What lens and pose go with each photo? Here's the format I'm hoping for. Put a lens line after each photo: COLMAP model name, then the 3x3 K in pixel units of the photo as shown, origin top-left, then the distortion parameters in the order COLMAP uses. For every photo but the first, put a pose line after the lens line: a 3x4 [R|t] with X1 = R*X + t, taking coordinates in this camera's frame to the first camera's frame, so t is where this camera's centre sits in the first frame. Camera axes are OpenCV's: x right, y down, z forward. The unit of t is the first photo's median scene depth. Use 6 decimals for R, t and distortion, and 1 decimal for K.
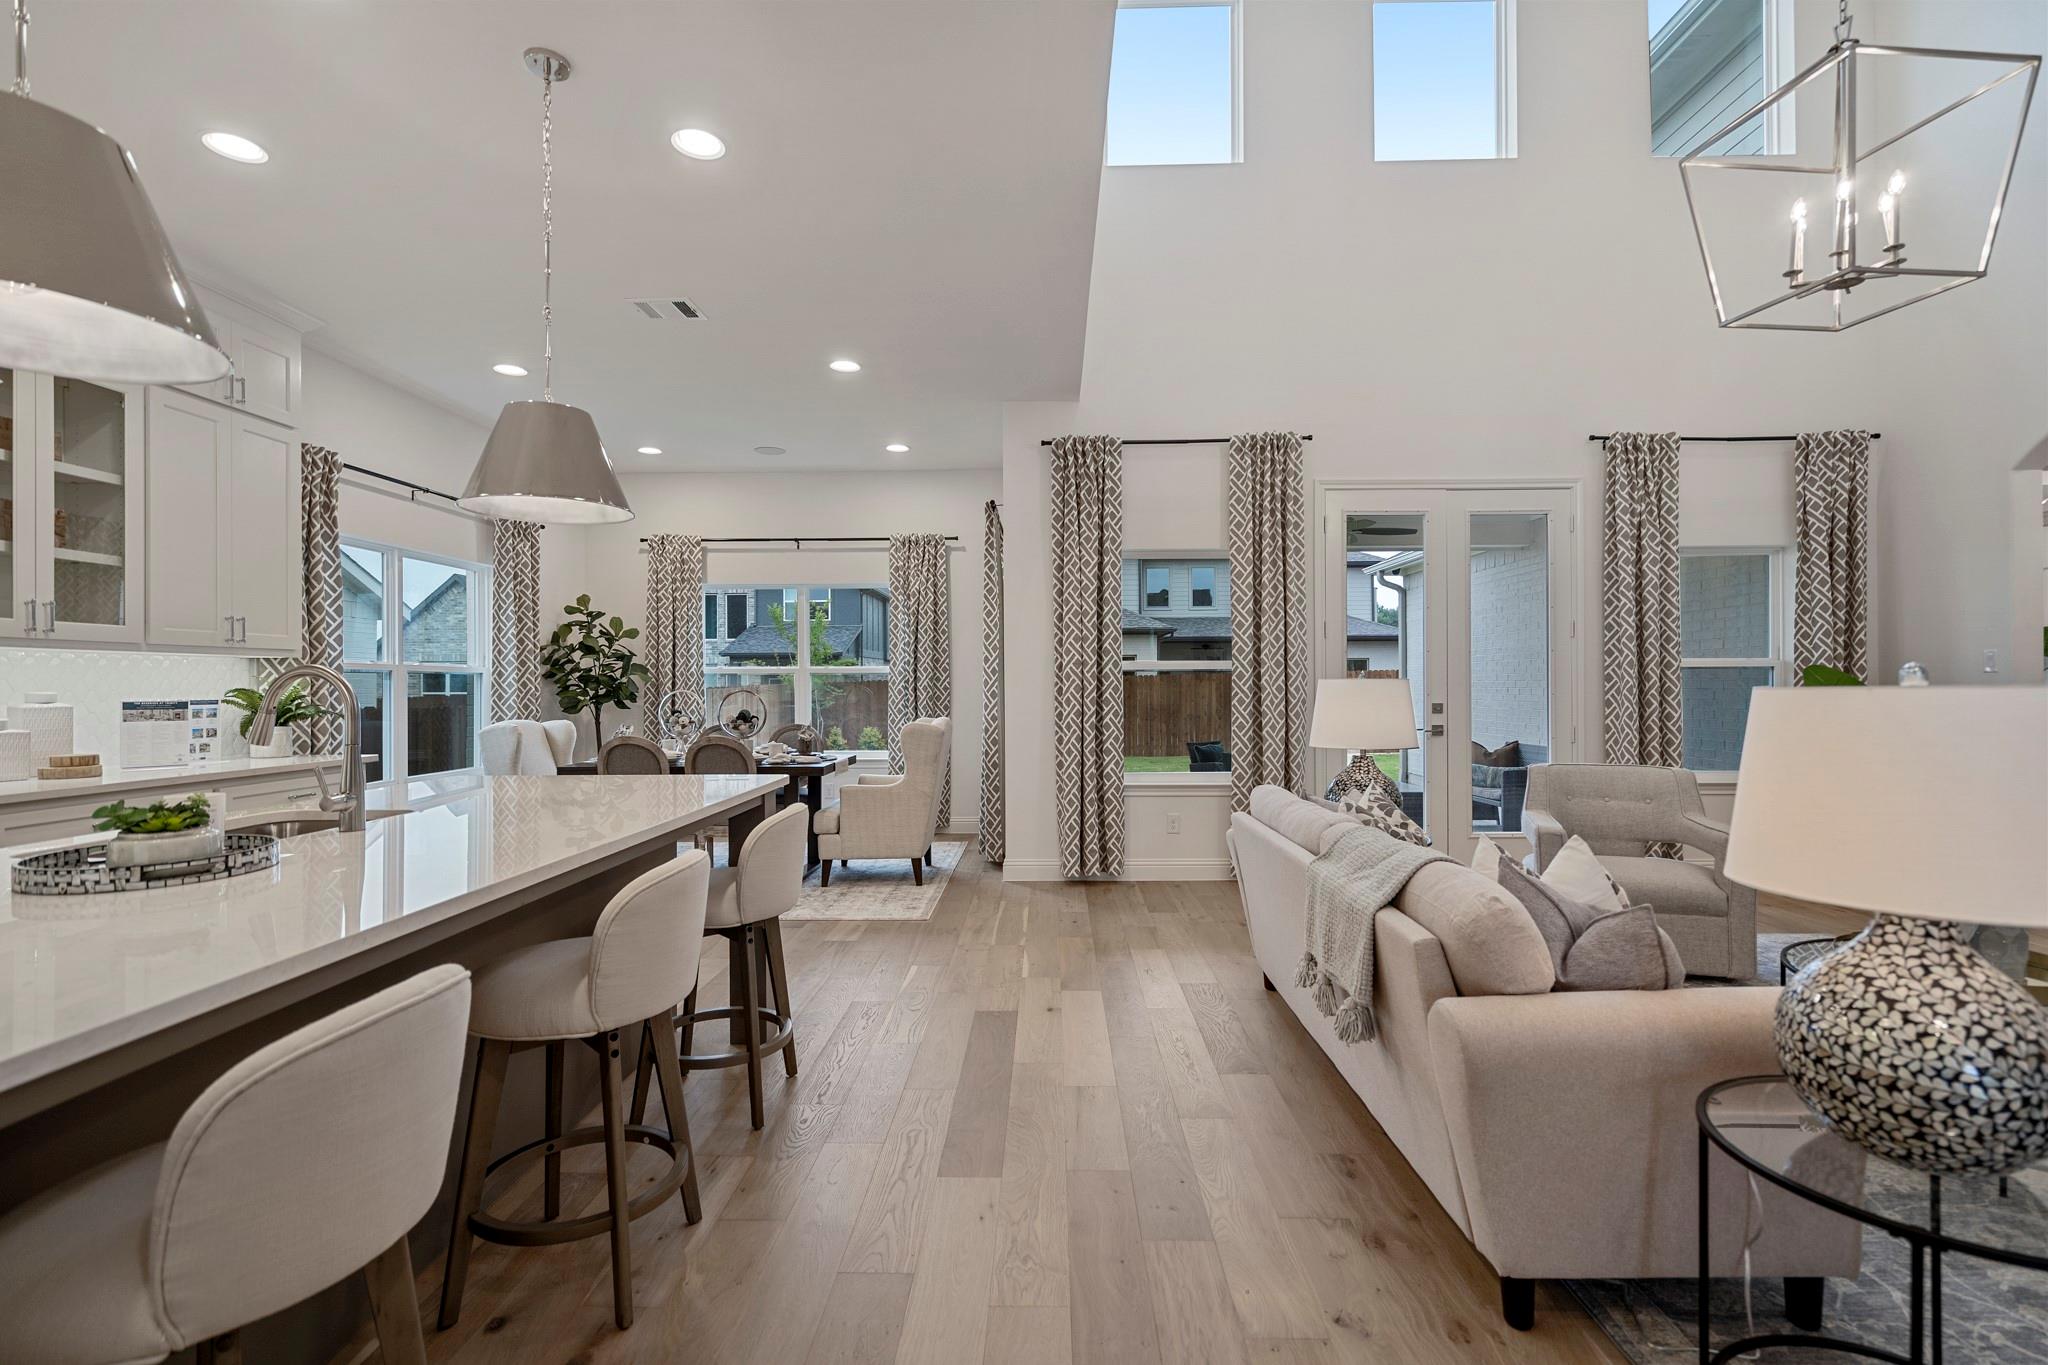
lens RADIAL K [[938.0, 0, 1024.0], [0, 938.0, 682.5], [0, 0, 1]] dist [-0.001388, -0.000110]
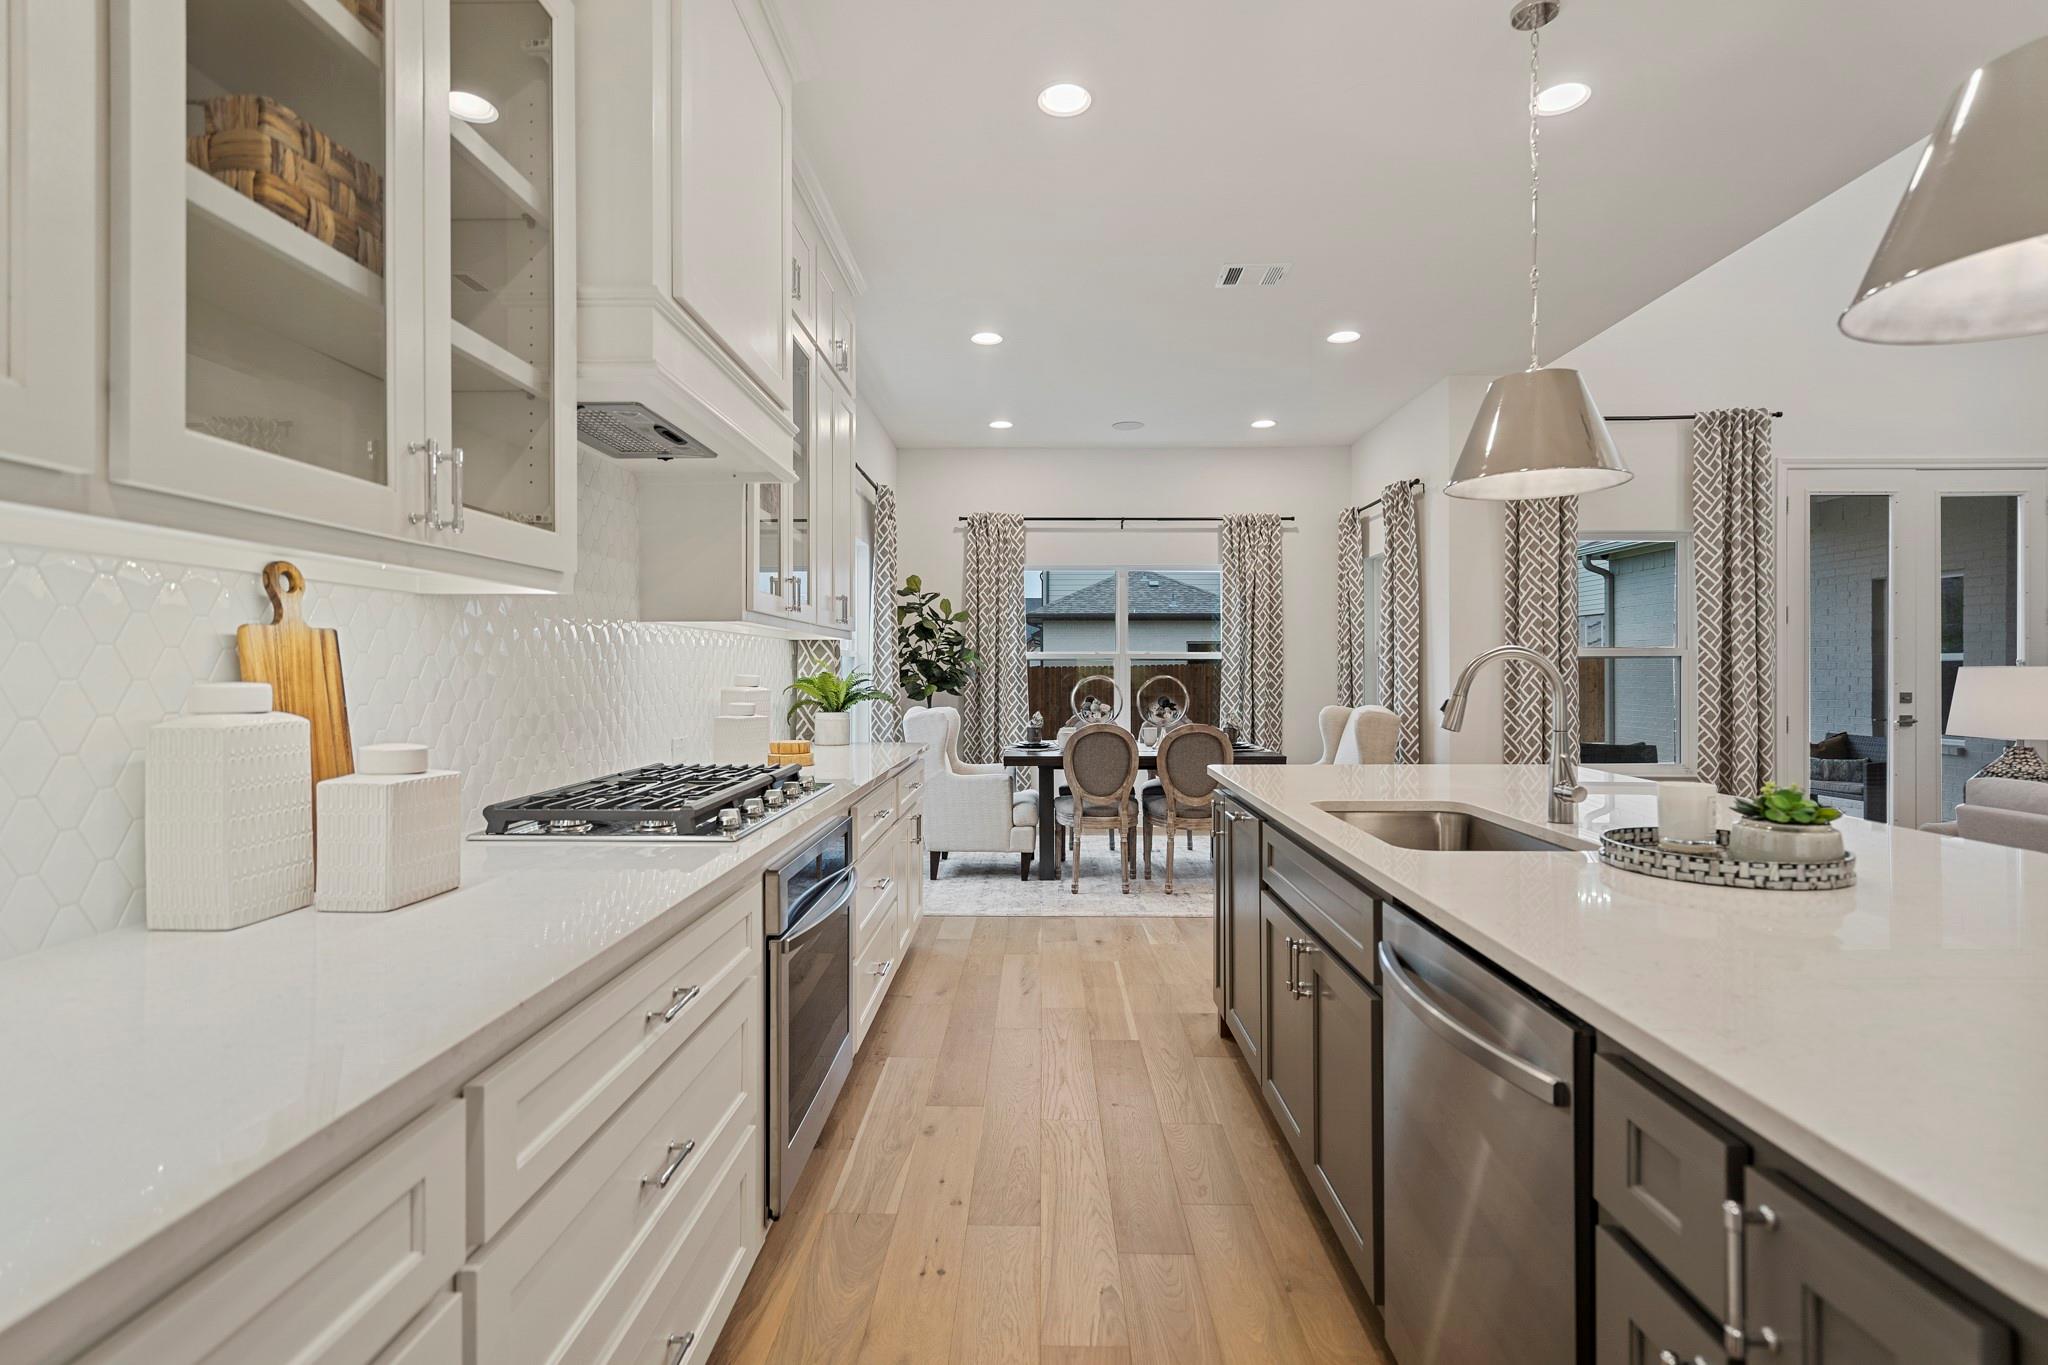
lens RADIAL K [[972.7, 0, 1024.0], [0, 972.7, 682.5], [0, 0, 1]] dist [-0.000672, 0.000223]
pose [[0.999992, 0.003957, 0.001134, -0.362084], [-0.003972, 0.999903, 0.013321, 0.001513], [-0.001081, -0.013325, 0.999911, 0.005013]]
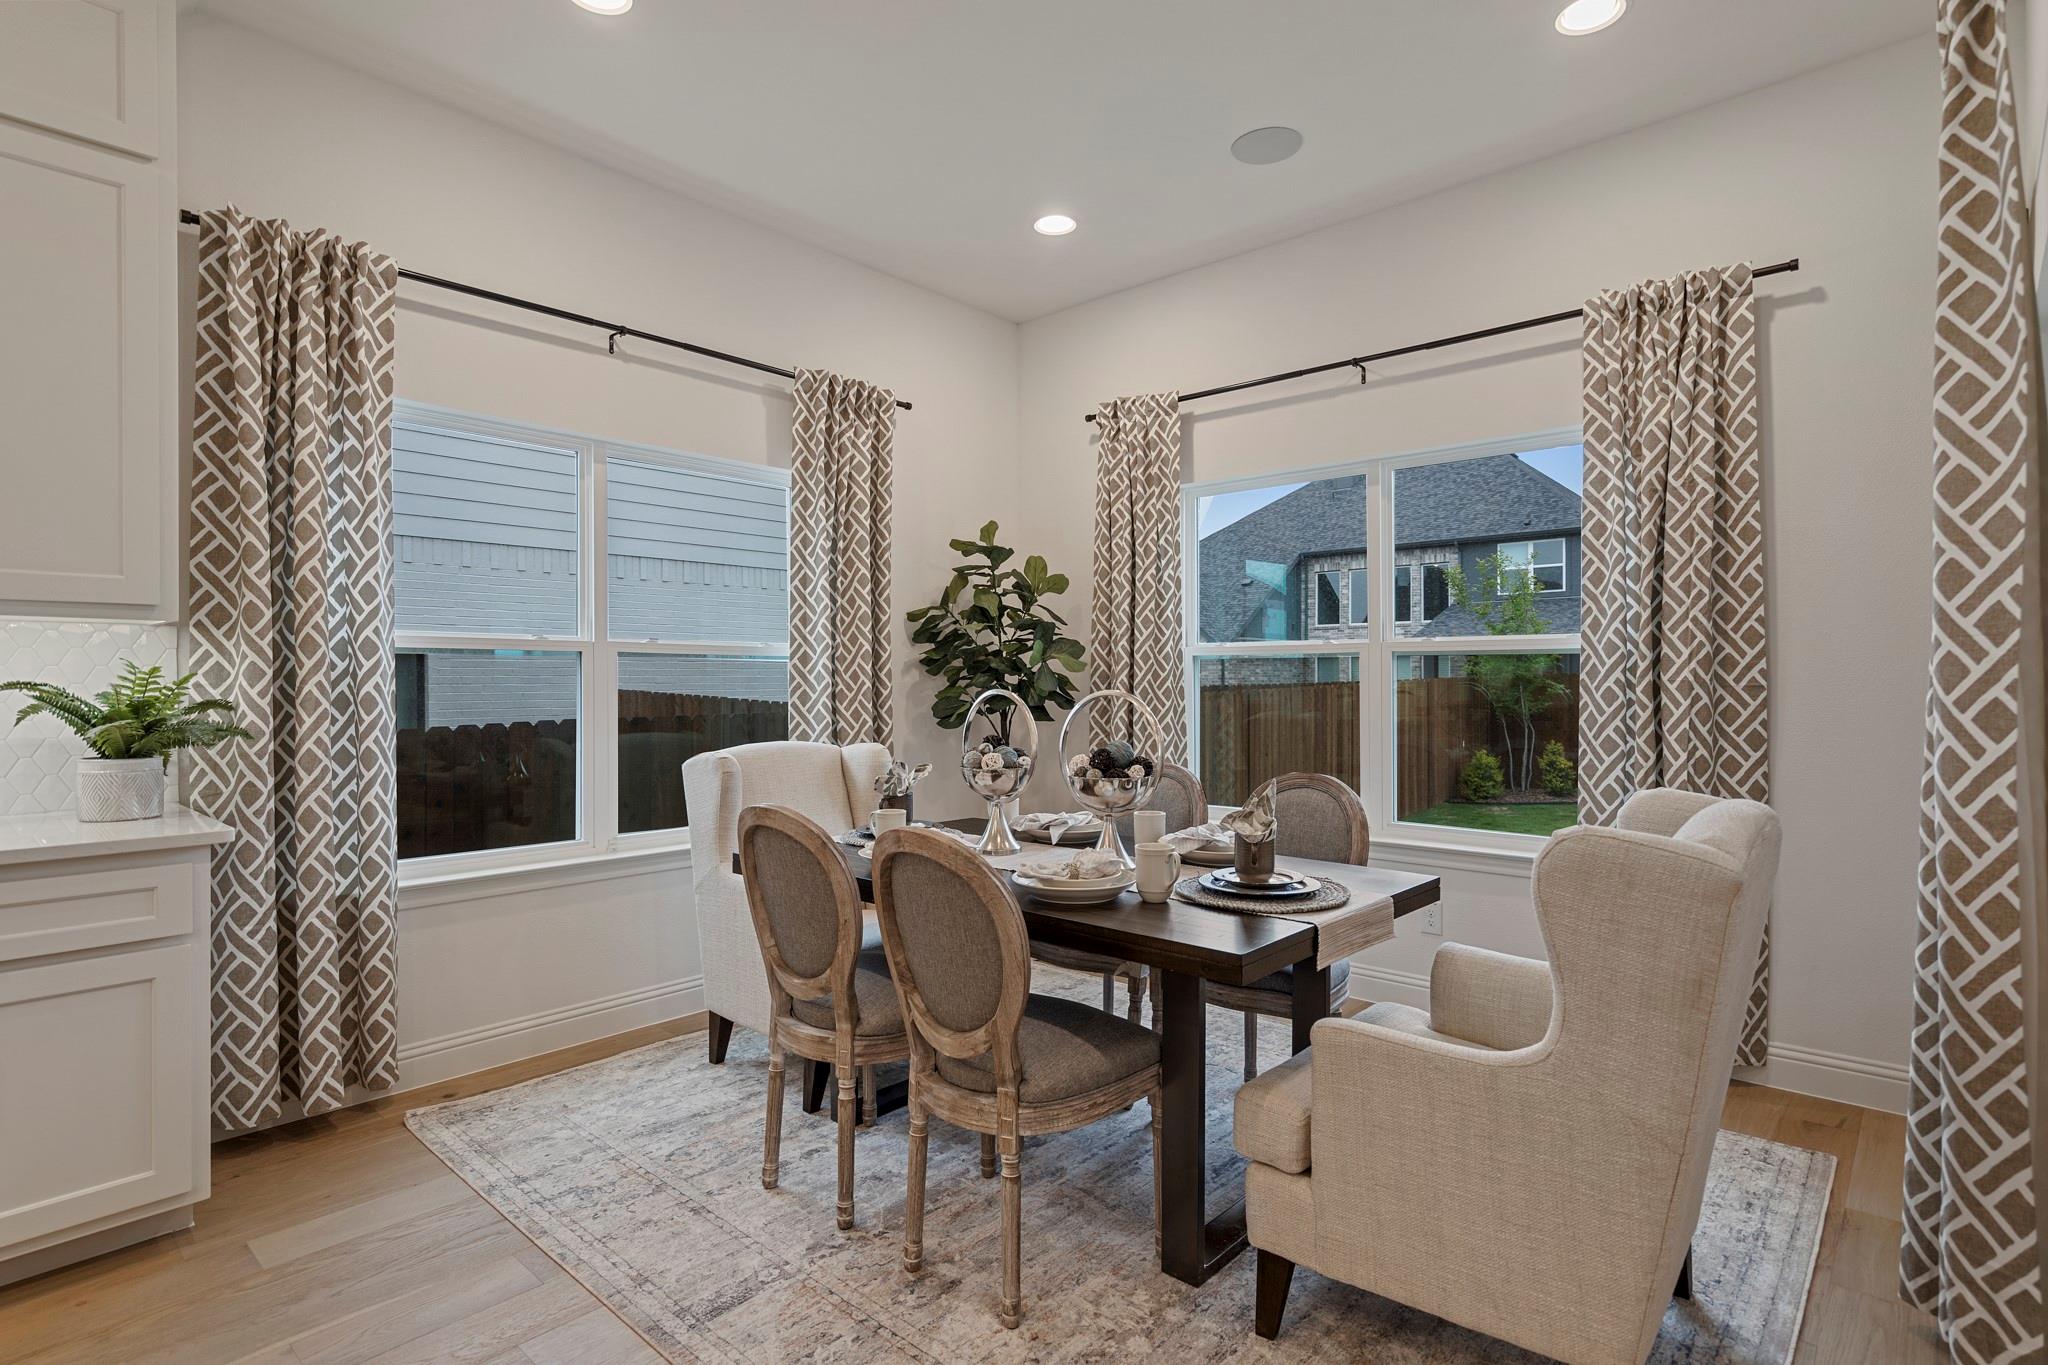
lens RADIAL K [[1024.3, 0, 1024.0], [0, 1024.3, 682.5], [0, 0, 1]] dist [0.001557, 0.000792]
pose [[0.762348, 0.004434, -0.647153, -0.043783], [-0.000438, 0.999980, 0.006336, 0.001789], [0.647168, -0.004547, 0.762334, 0.536969]]
